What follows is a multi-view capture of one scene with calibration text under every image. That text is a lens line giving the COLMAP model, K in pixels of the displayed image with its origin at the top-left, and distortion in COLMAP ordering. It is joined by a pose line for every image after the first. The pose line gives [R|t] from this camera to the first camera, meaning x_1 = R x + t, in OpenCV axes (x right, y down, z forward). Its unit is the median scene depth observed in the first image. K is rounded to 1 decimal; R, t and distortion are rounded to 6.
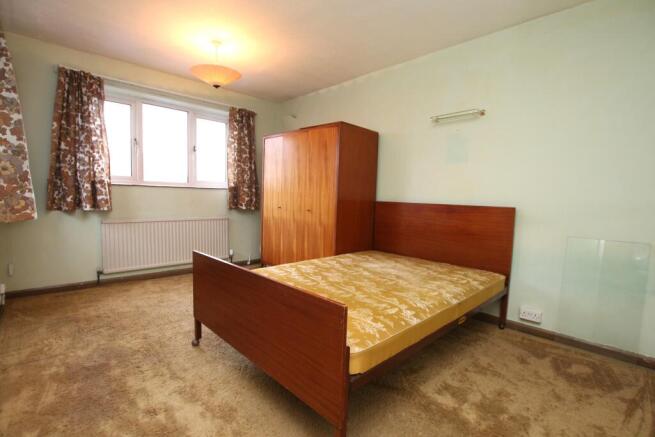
lens RADIAL K [[310.5, 0, 327.5], [0, 310.5, 218.5], [0, 0, 1]] dist [-0.001171, -0.000218]
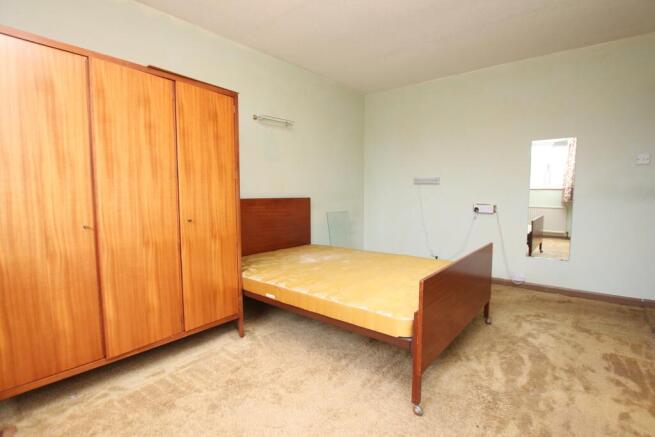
lens RADIAL K [[324.4, 0, 340.2], [0, 324.4, 217.0], [0, 0, 1]] dist [-0.002290, -0.000549]
pose [[-0.140596, -0.100927, 0.984909, -0.749404], [0.075739, 0.990779, 0.112340, -0.083205], [-0.987166, 0.090391, -0.131656, 0.846849]]
